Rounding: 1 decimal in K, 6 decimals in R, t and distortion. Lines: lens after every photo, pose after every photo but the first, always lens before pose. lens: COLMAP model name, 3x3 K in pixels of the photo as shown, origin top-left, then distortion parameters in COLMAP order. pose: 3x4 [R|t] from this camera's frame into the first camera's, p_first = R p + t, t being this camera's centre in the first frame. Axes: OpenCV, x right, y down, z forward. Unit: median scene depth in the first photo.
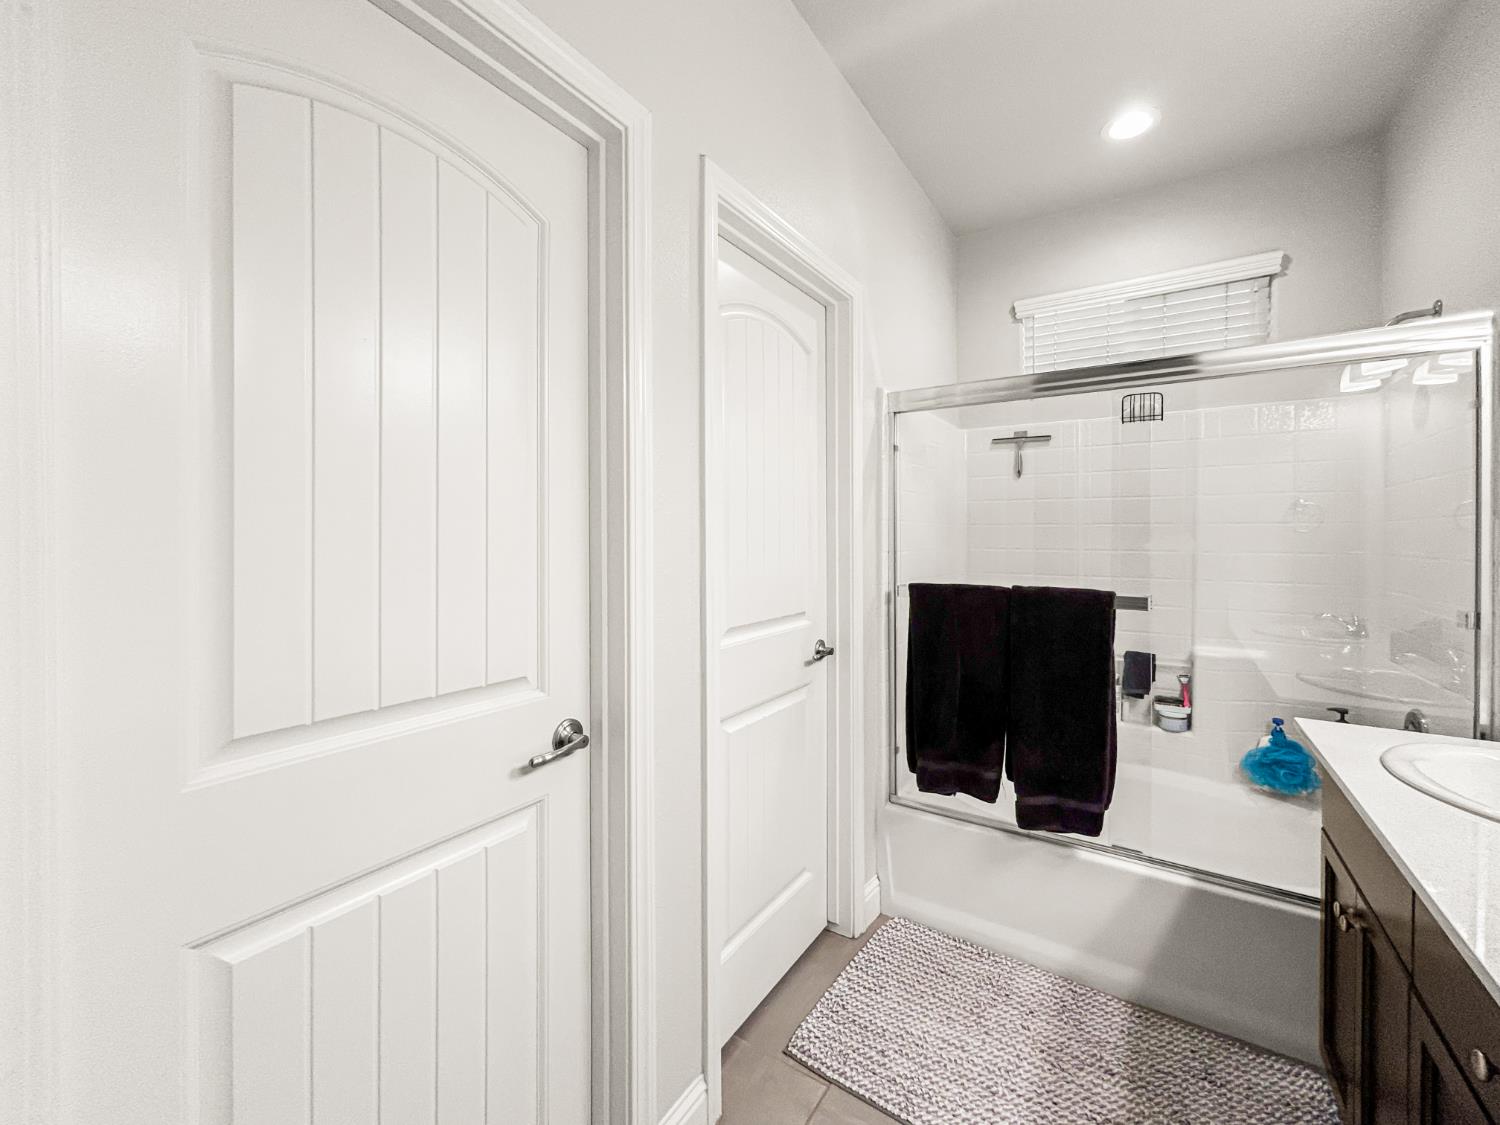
lens RADIAL K [[618.2, 0, 754.2], [0, 618.2, 532.5], [0, 0, 1]] dist [-0.013622, 0.008525]
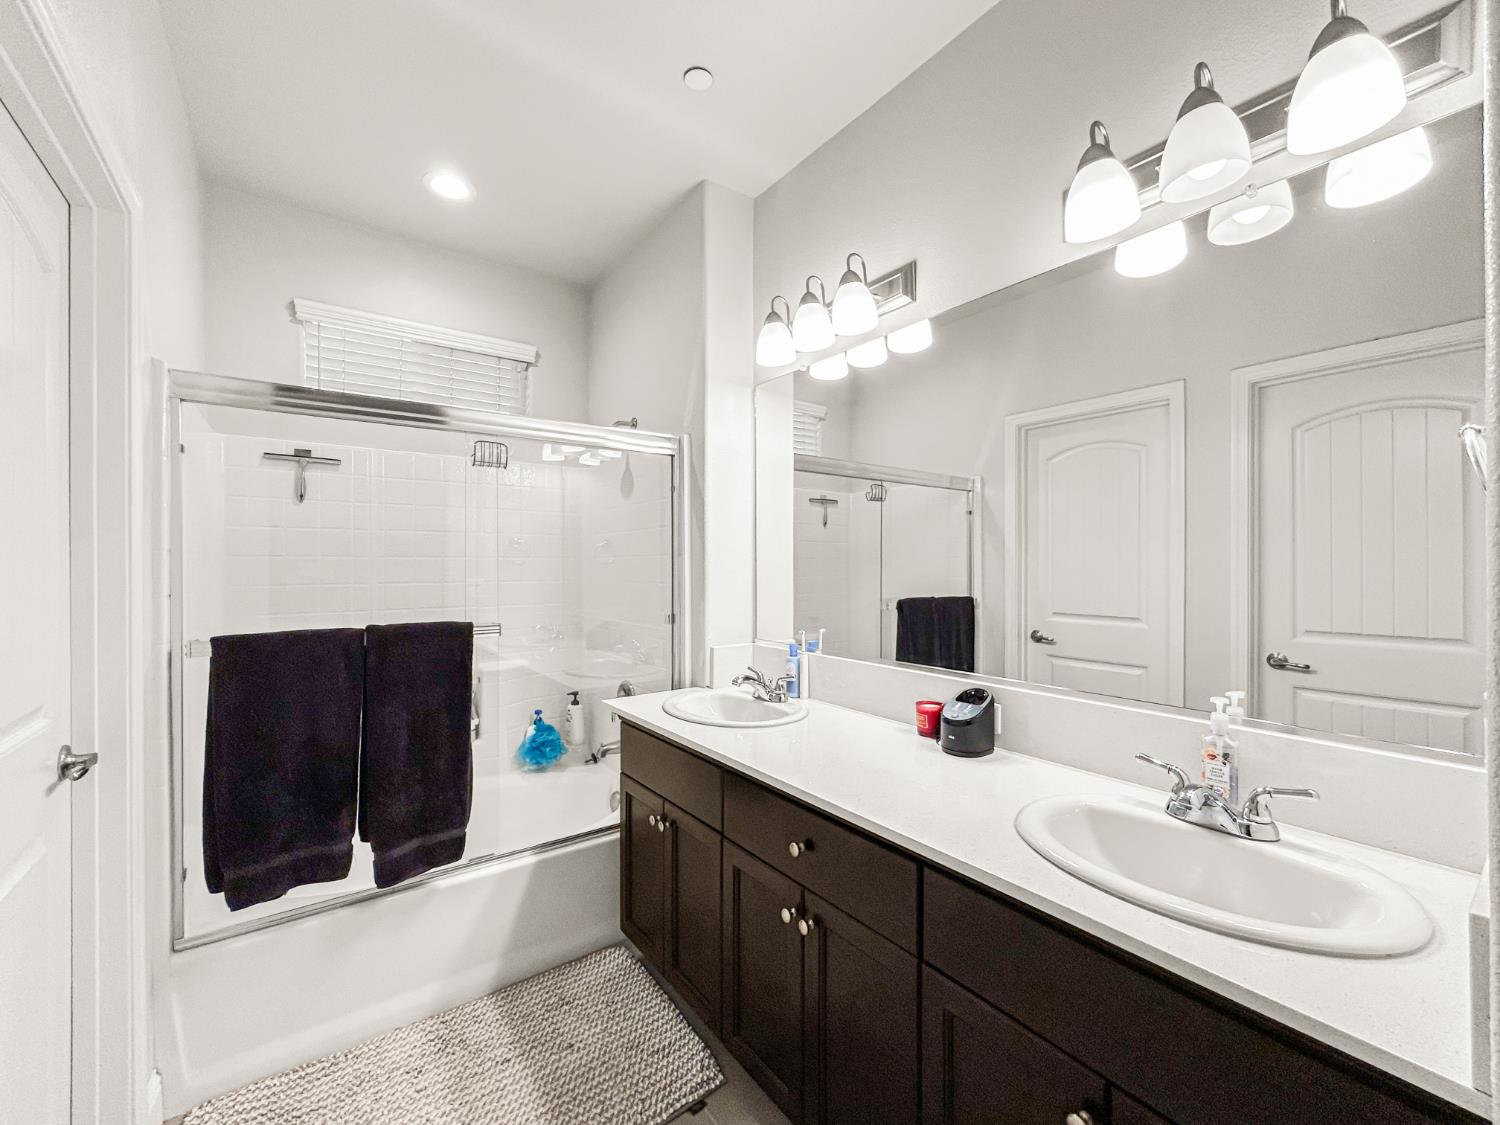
lens RADIAL K [[612.4, 0, 752.2], [0, 612.4, 554.2], [0, 0, 1]] dist [-0.013462, 0.007095]
pose [[0.352063, 0.012604, 0.935891, -0.219977], [-0.000413, 0.999911, -0.013311, -0.007144], [-0.935976, 0.004300, 0.352037, 0.153603]]
